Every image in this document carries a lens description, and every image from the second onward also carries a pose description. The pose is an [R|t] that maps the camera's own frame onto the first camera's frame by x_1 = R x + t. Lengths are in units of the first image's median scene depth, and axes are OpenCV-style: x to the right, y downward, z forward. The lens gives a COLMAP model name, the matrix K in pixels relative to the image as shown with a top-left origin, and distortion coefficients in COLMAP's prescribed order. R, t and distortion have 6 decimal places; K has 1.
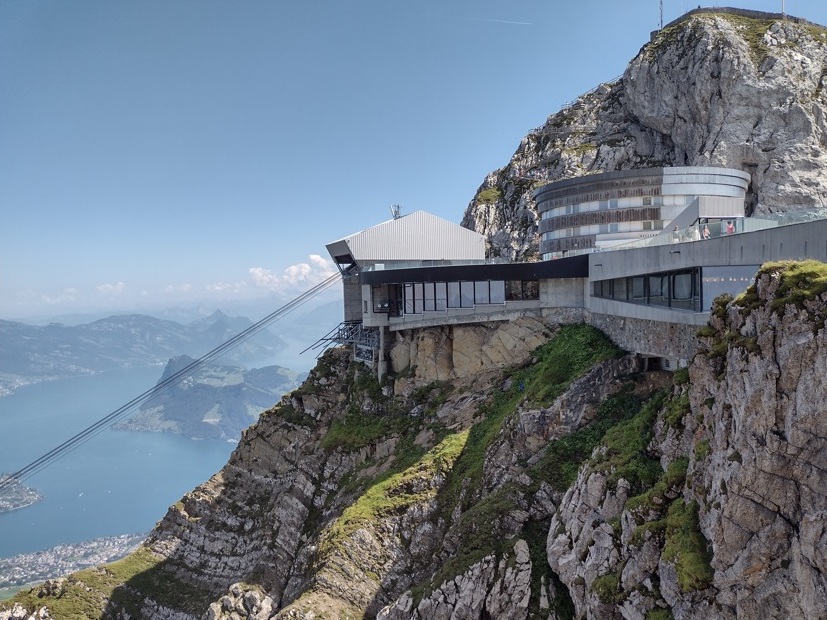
lens RADIAL K [[622.7, 0, 422.3], [0, 622.7, 321.3], [0, 0, 1]] dist [0.028923, -0.042906]
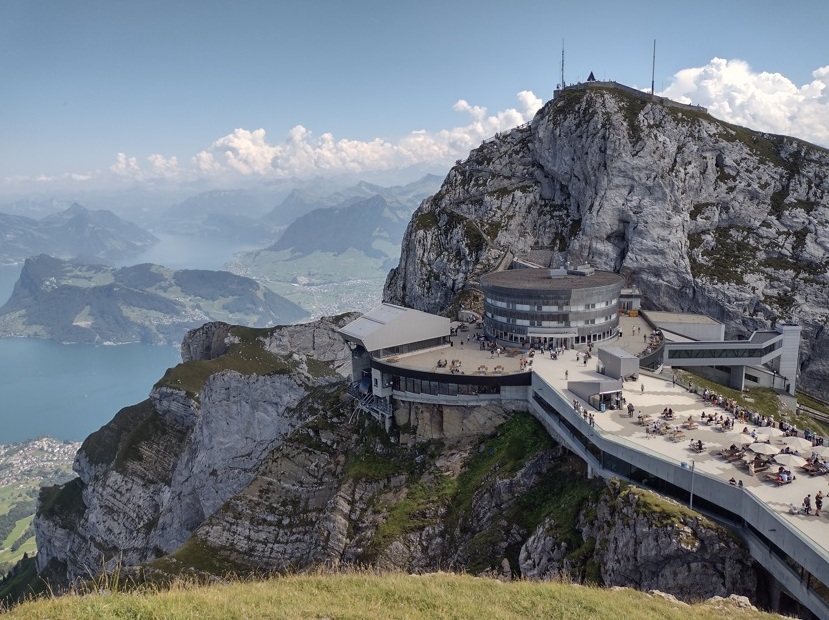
lens RADIAL K [[624.2, 0, 411.0], [0, 624.2, 312.6], [0, 0, 1]] dist [0.028923, -0.042906]
pose [[0.985202, -0.043409, 0.165810, -0.170484], [0.015614, 0.986105, 0.165386, -0.295664], [-0.170685, -0.160349, 0.972191, -0.281413]]
